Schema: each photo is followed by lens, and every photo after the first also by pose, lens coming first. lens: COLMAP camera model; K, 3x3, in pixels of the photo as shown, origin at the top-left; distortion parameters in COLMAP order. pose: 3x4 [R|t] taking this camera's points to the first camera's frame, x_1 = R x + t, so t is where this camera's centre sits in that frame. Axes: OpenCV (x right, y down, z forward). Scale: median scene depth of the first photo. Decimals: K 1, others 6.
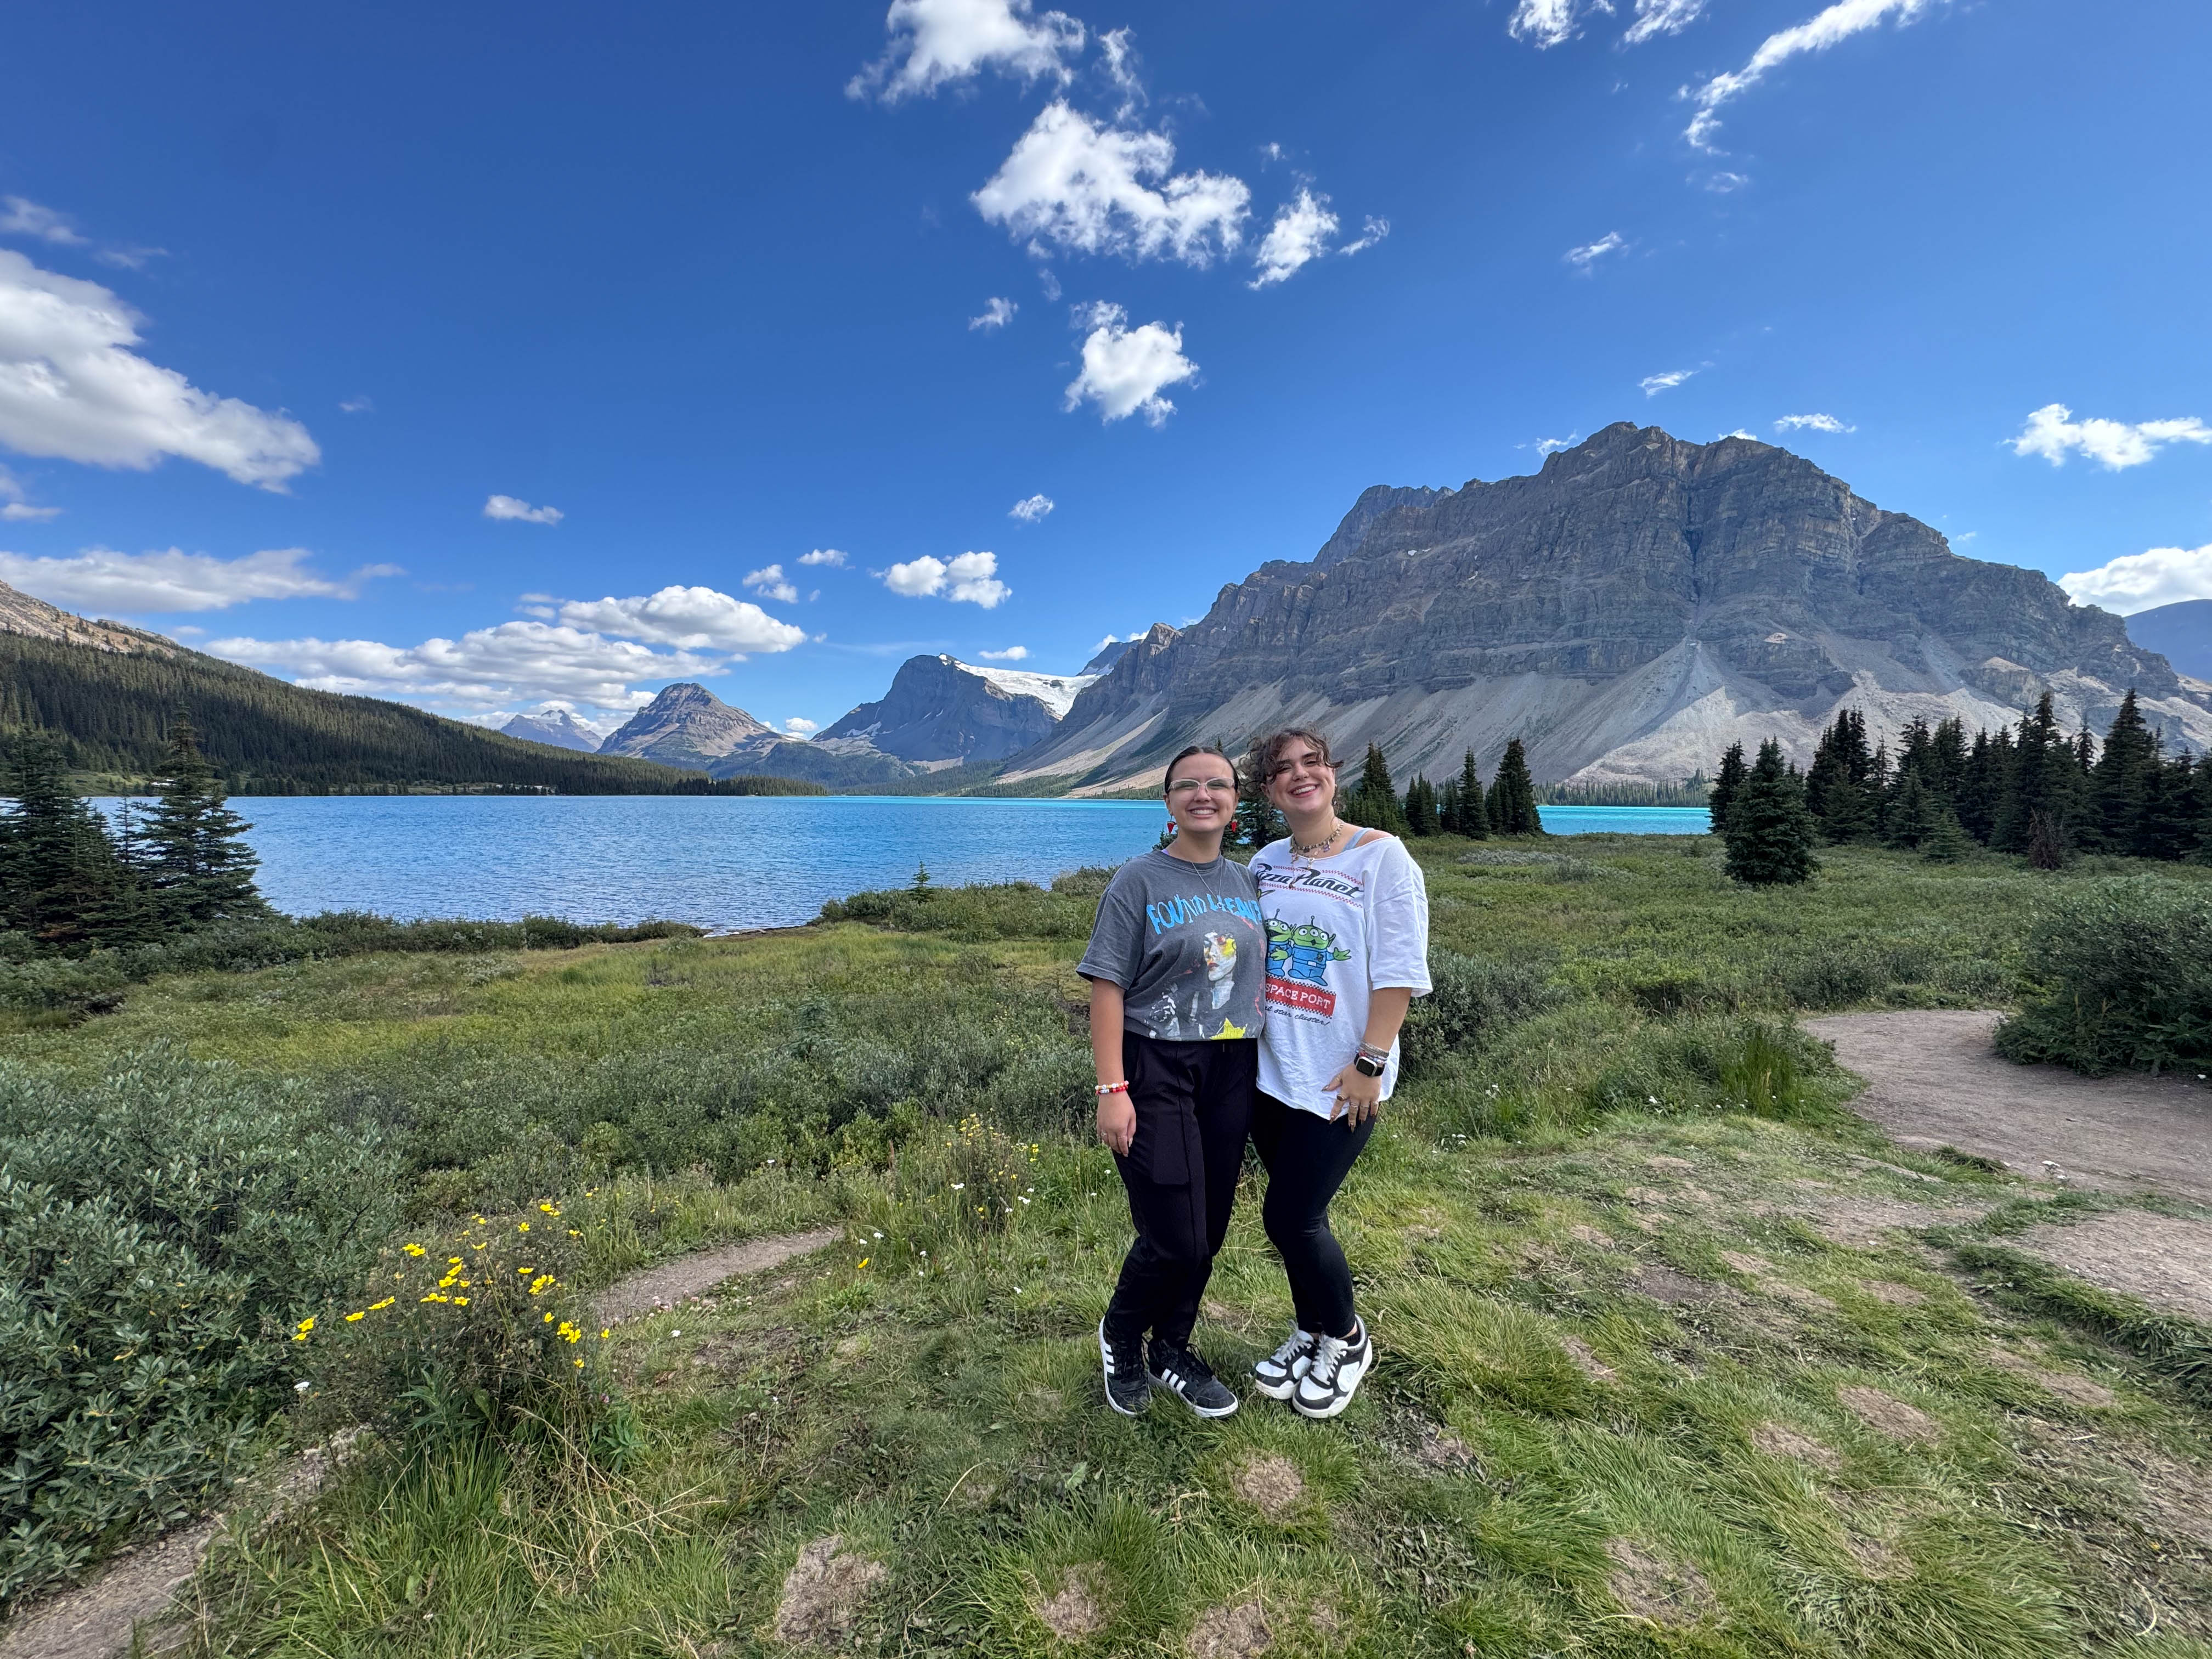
lens RADIAL K [[885.8, 0, 1096.6], [0, 885.8, 842.4], [0, 0, 1]] dist [-0.001951, 0.000673]
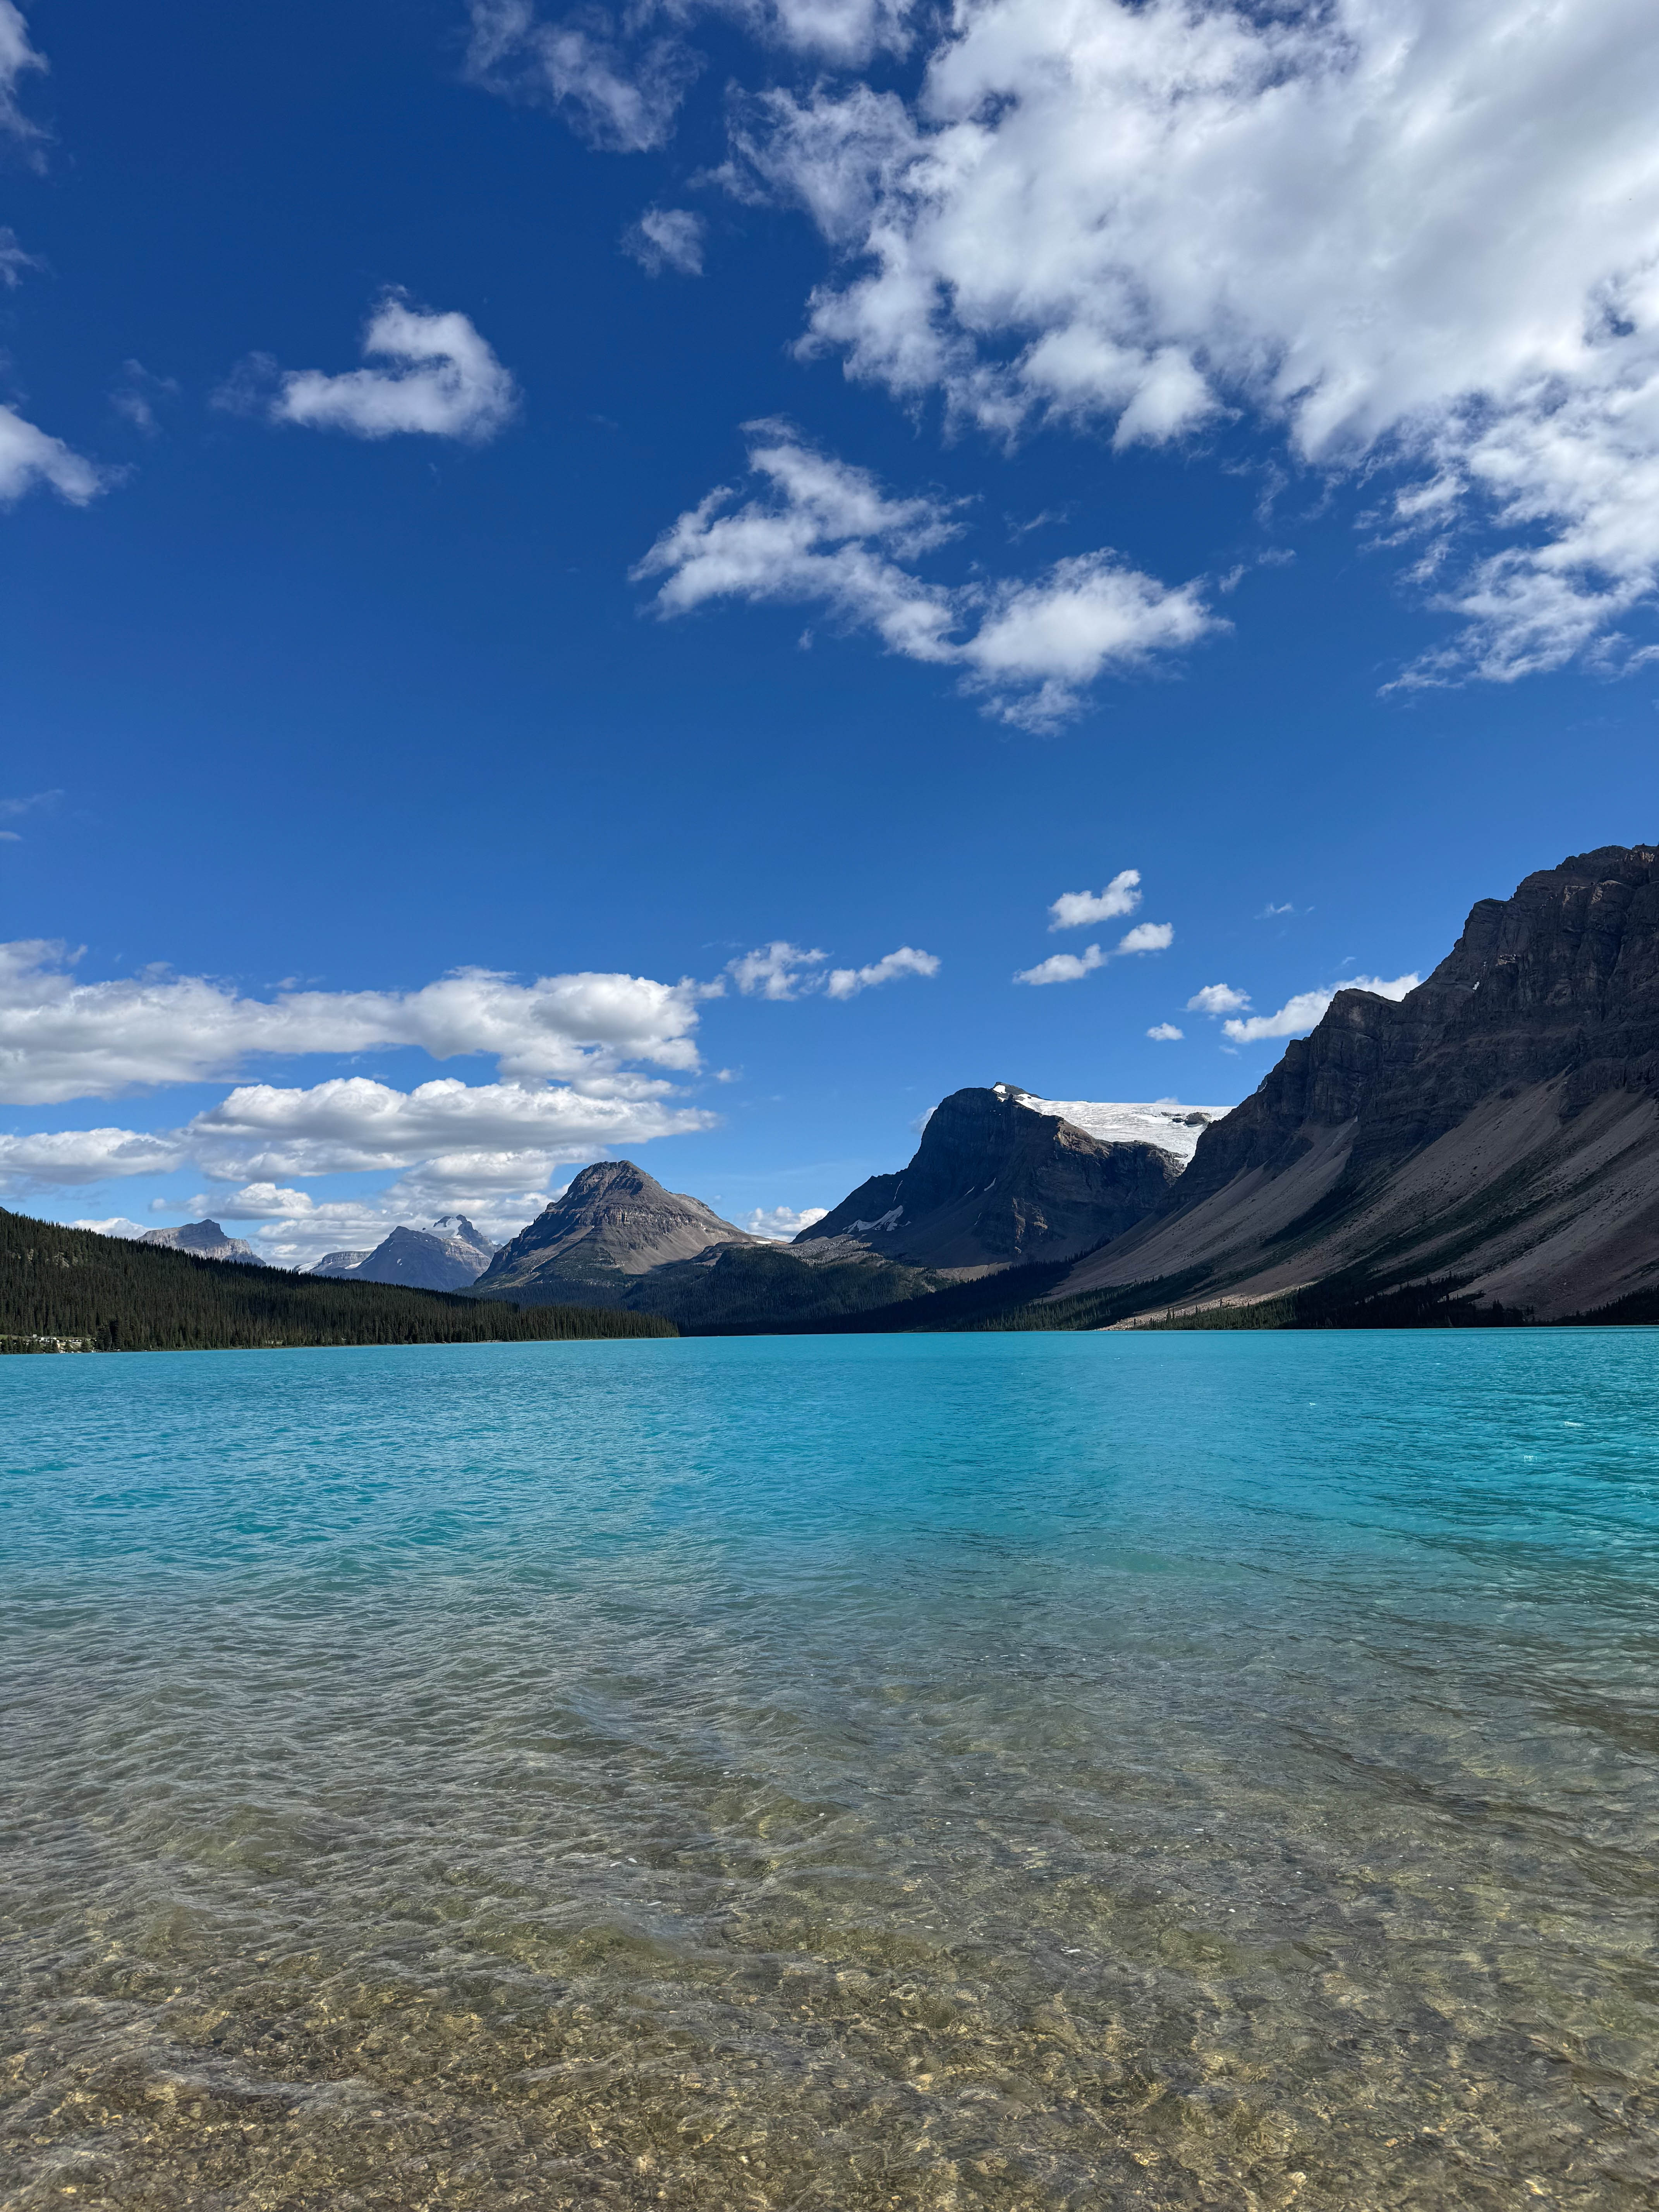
lens RADIAL K [[1531.0, 0, 821.2], [0, 1531.0, 1110.3], [0, 0, 1]] dist [0.089275, -0.099884]
pose [[0.939787, -0.076592, -0.333069, 0.310613], [0.010907, 0.980789, -0.194765, -0.005119], [0.341588, 0.179404, 0.922568, 0.220478]]
